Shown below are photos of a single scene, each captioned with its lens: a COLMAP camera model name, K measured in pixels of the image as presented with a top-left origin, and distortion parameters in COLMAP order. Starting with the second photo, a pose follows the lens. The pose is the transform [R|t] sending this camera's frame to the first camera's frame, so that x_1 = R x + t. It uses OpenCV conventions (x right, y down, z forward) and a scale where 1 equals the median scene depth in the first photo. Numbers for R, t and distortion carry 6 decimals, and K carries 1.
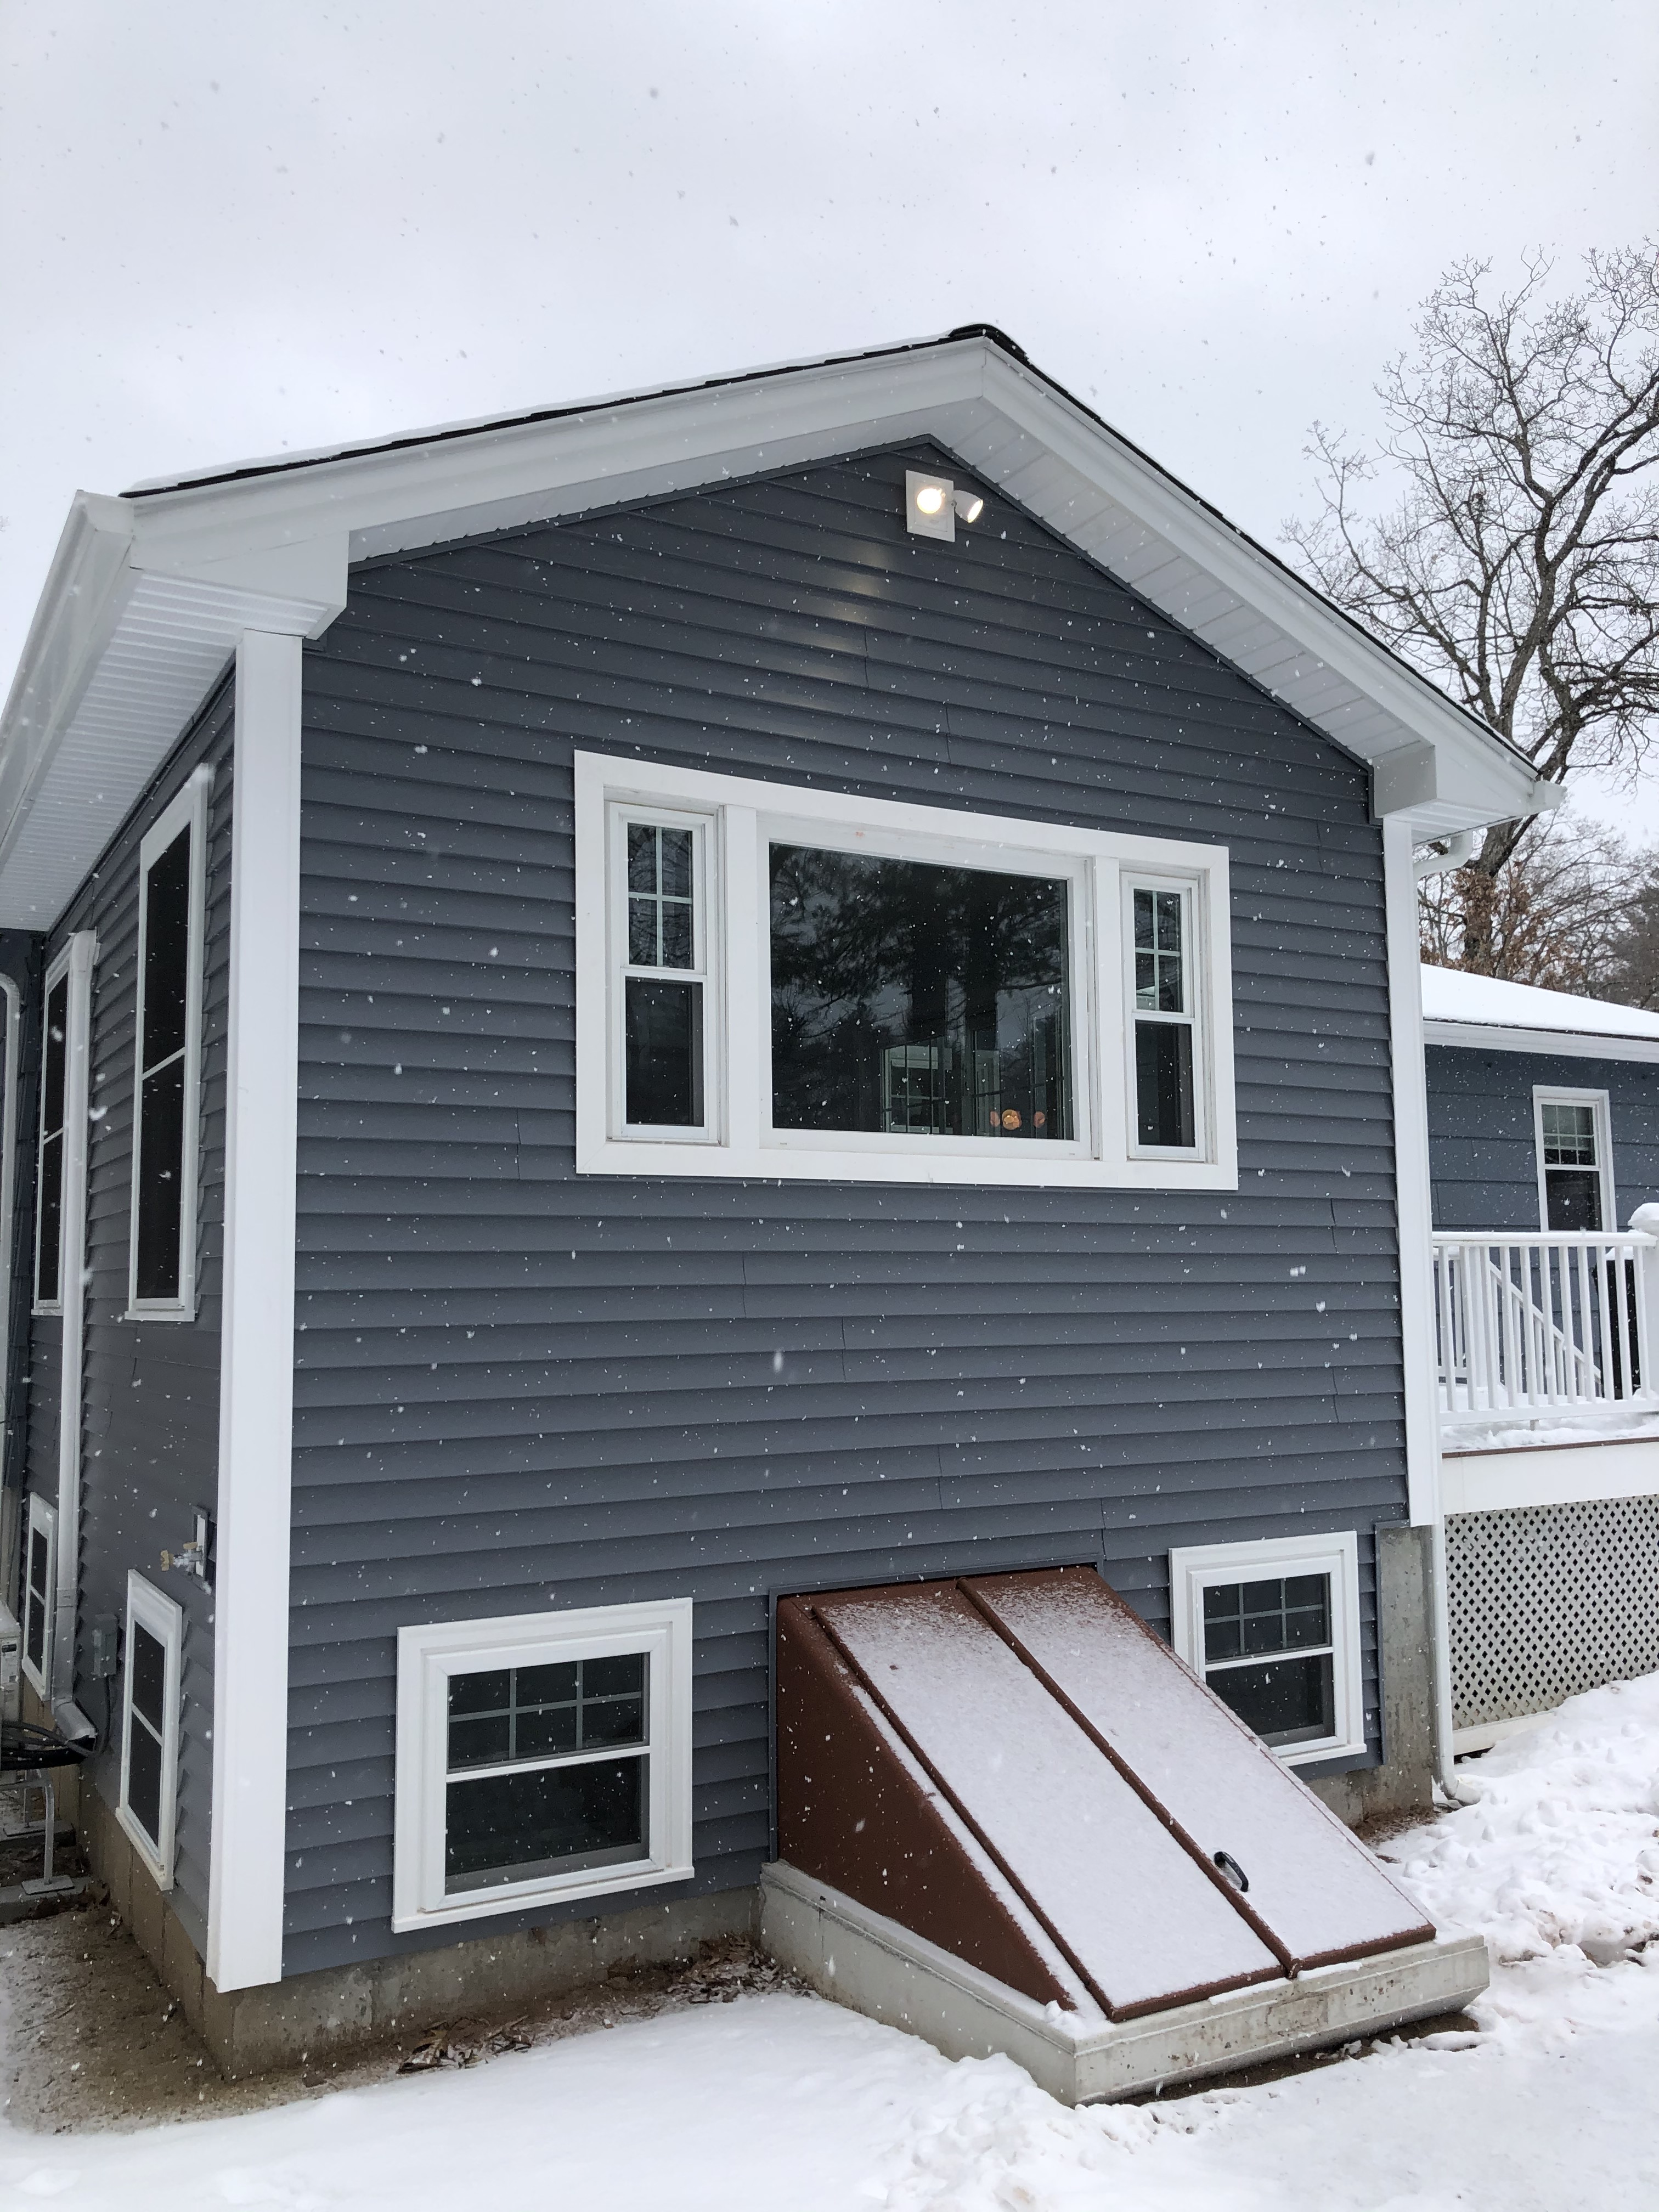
lens RADIAL K [[1823.9, 0, 829.5], [0, 1823.9, 1106.0], [0, 0, 1]] dist [0.031633, -0.006622]
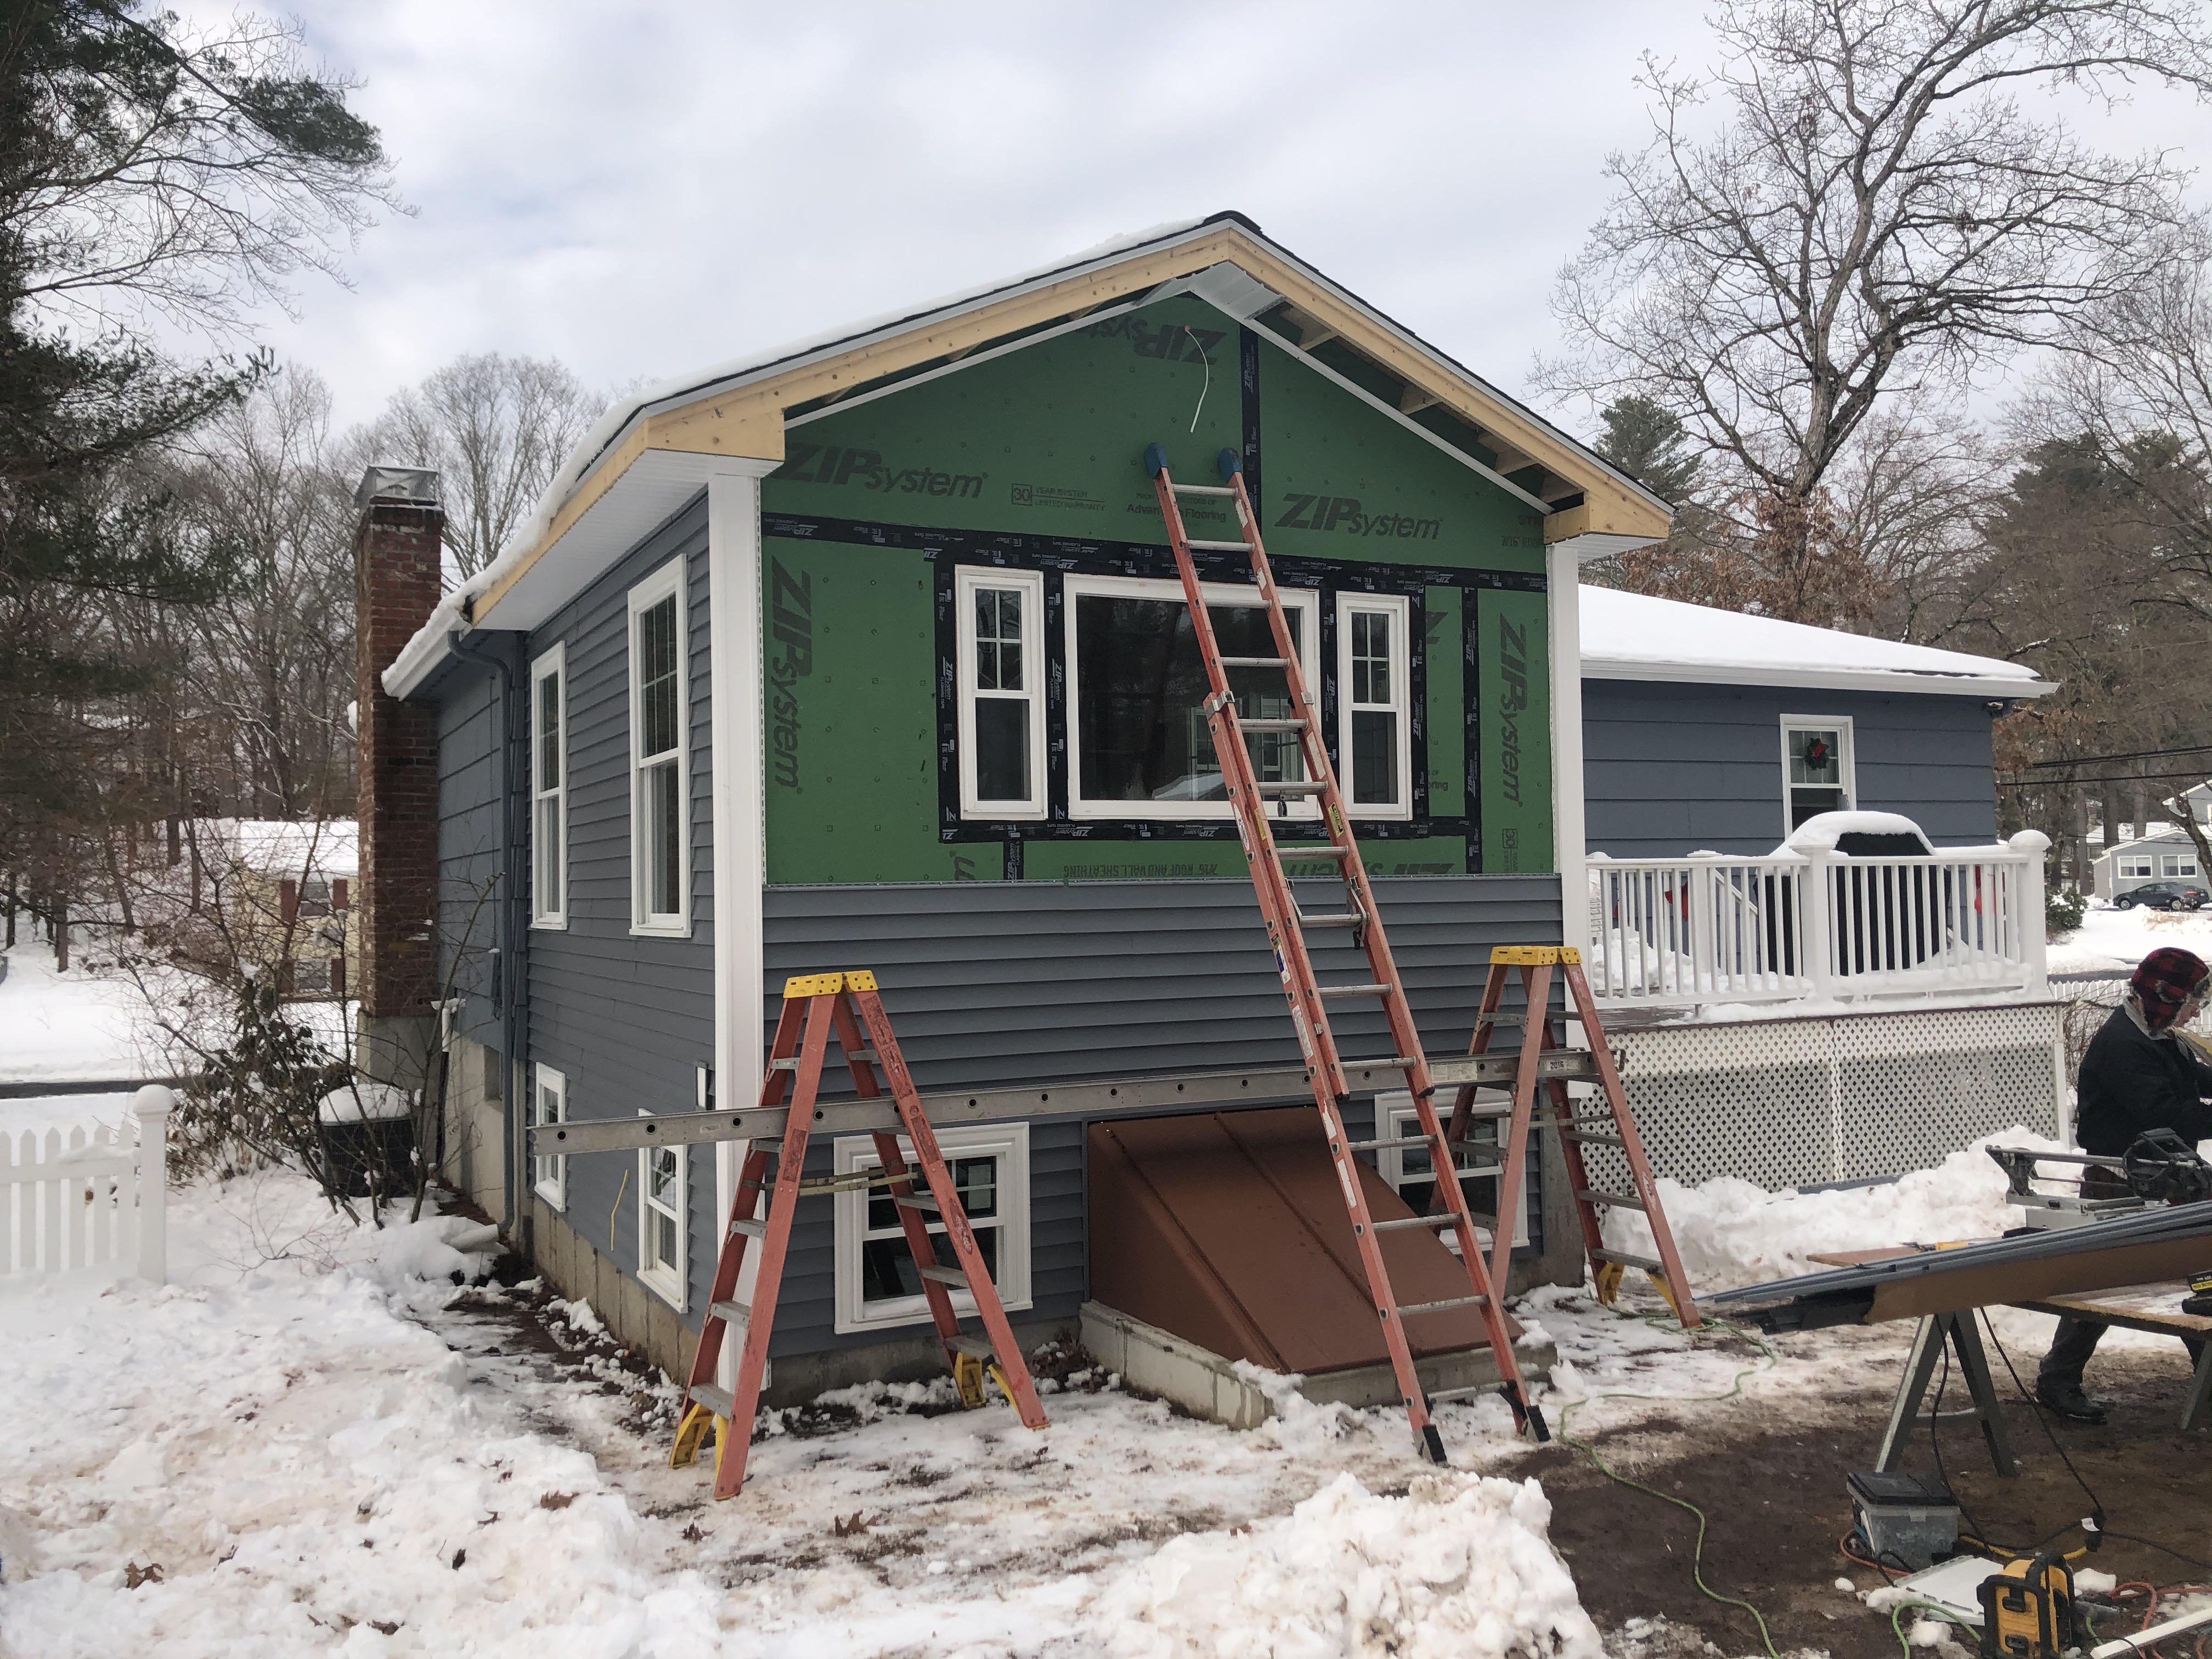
lens RADIAL K [[1818.9, 0, 1101.2], [0, 1818.9, 822.9], [0, 0, 1]] dist [0.031649, -0.012971]
pose [[0.998525, -0.008262, -0.053655, 0.047727], [0.011851, 0.997687, 0.066937, -0.050980], [0.052978, -0.067474, 0.996313, -0.325481]]
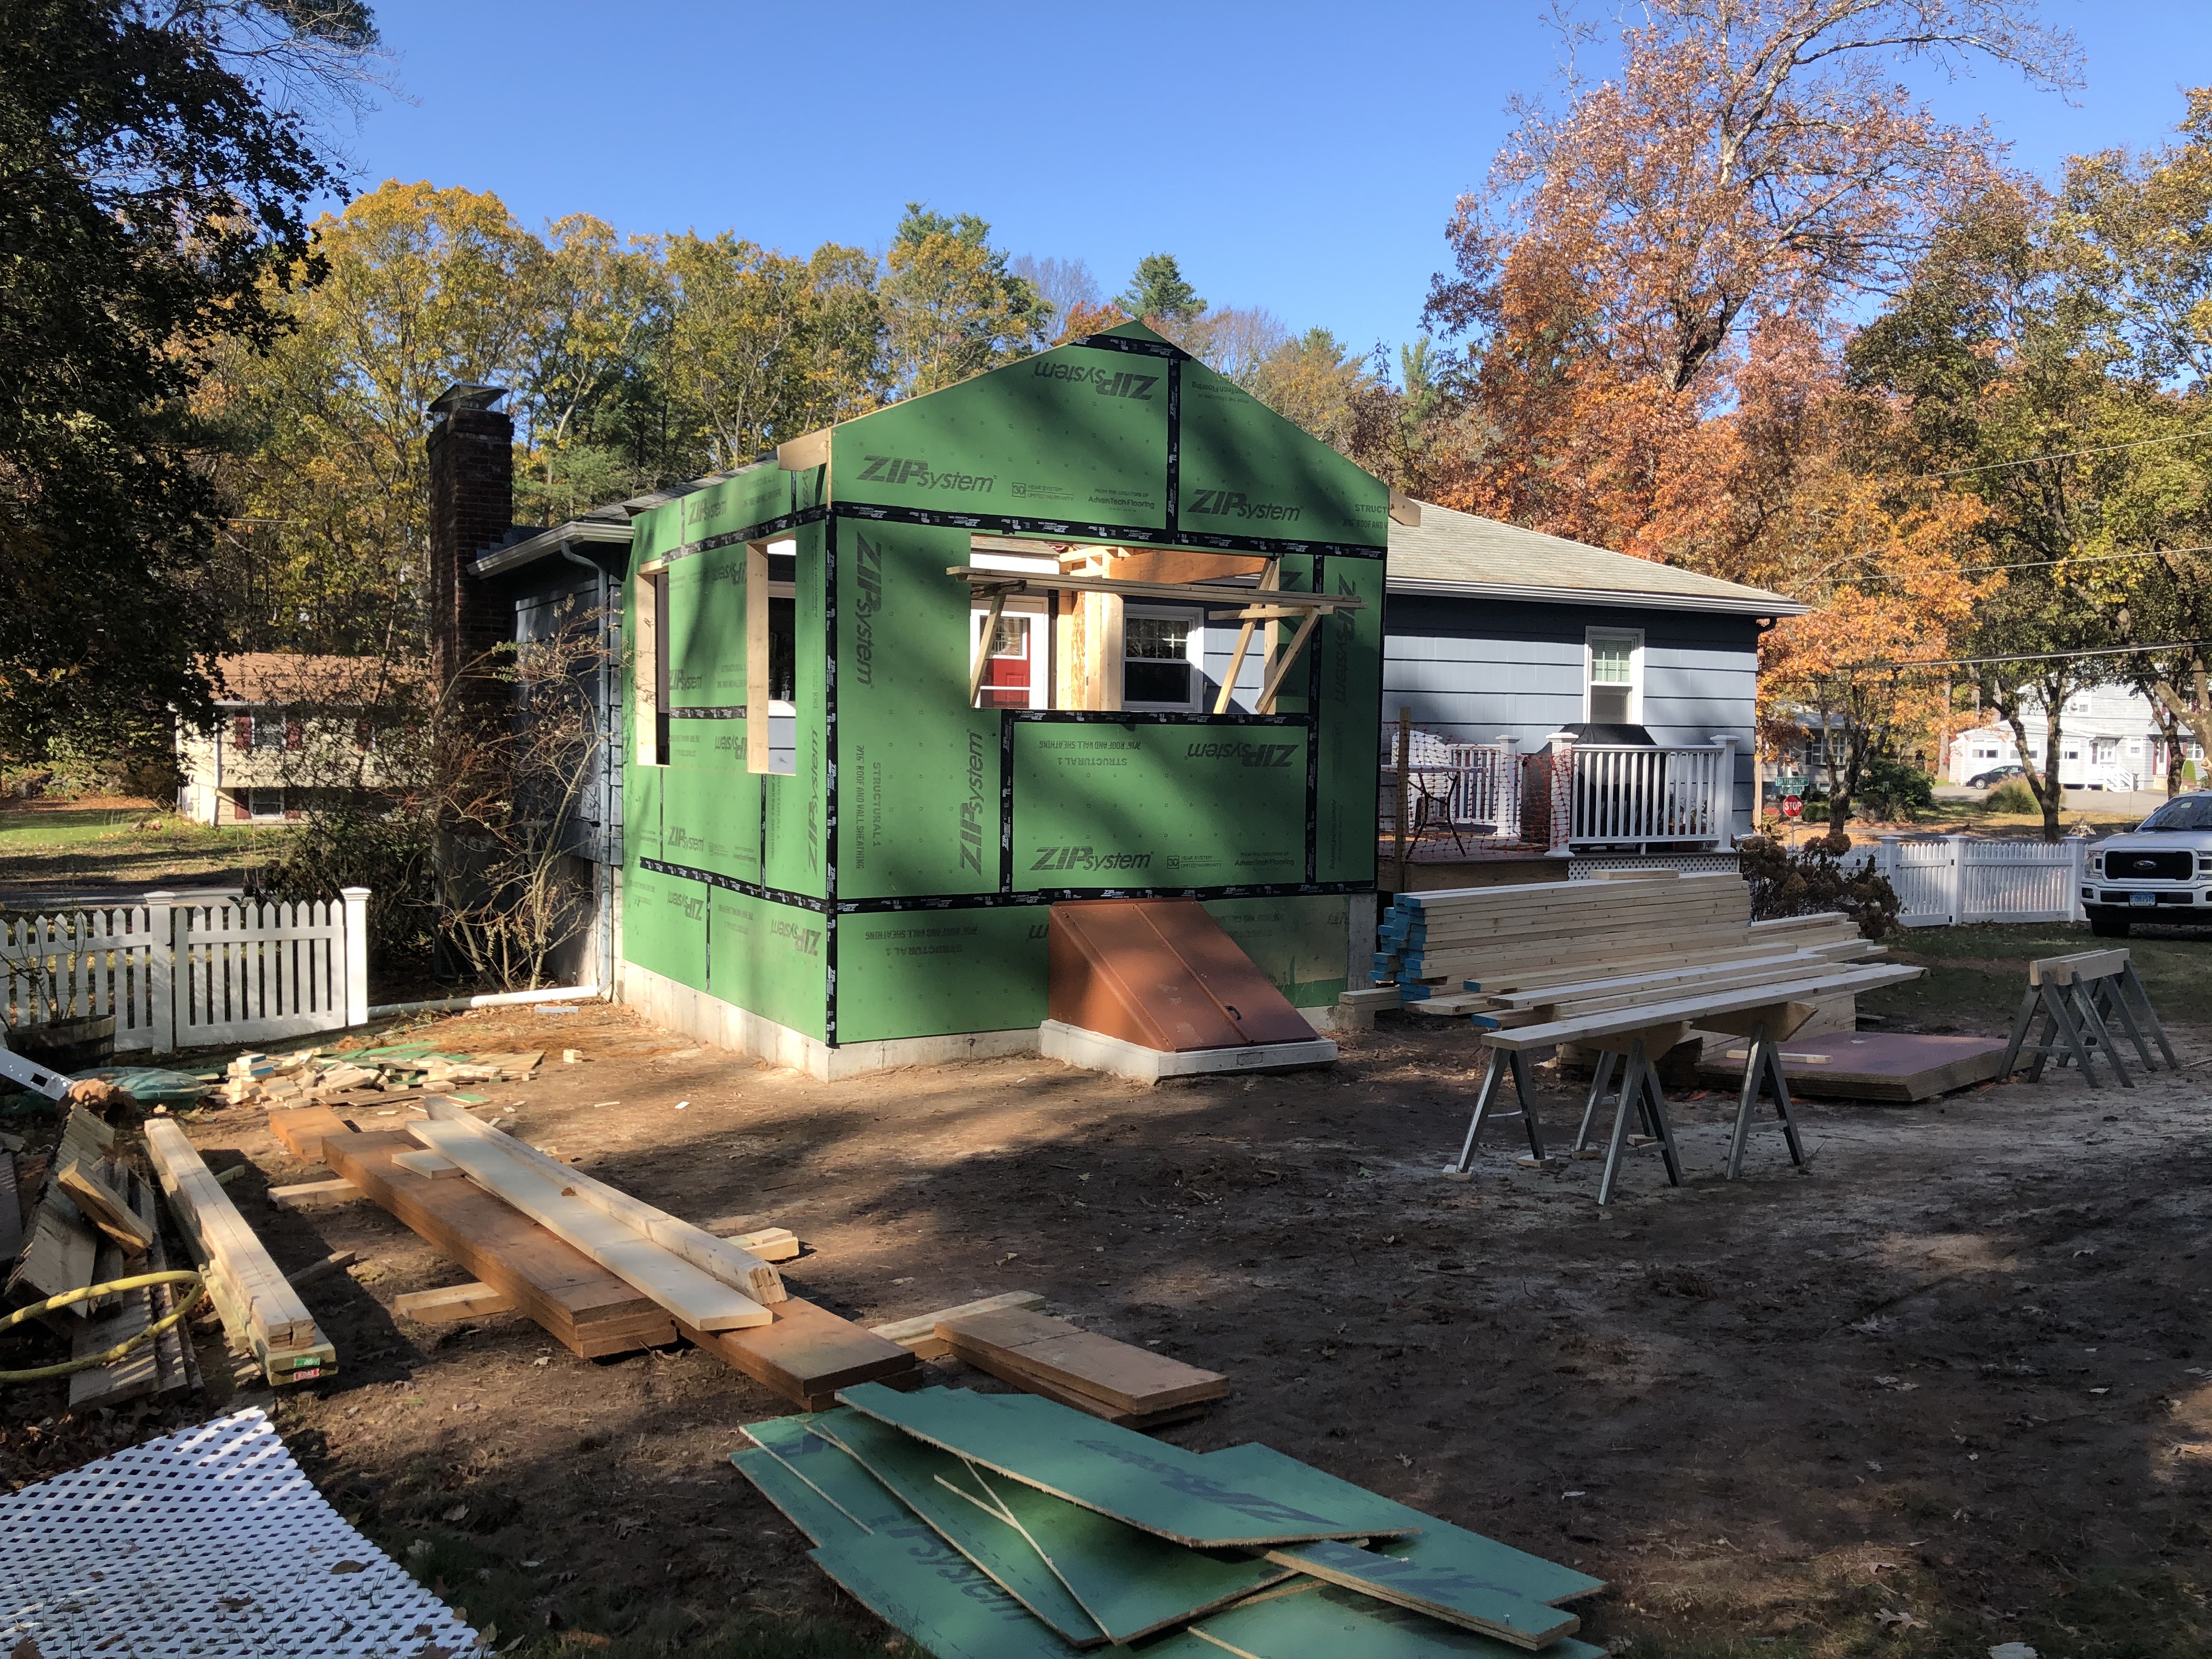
lens RADIAL K [[1872.9, 0, 1106.0], [0, 1872.9, 829.5], [0, 0, 1]] dist [0.003463, -0.000791]
pose [[0.999607, 0.028037, 0.000268, 0.028936], [-0.027768, 0.988594, 0.148024, -0.127929], [0.003885, -0.147973, 0.988984, -0.956256]]
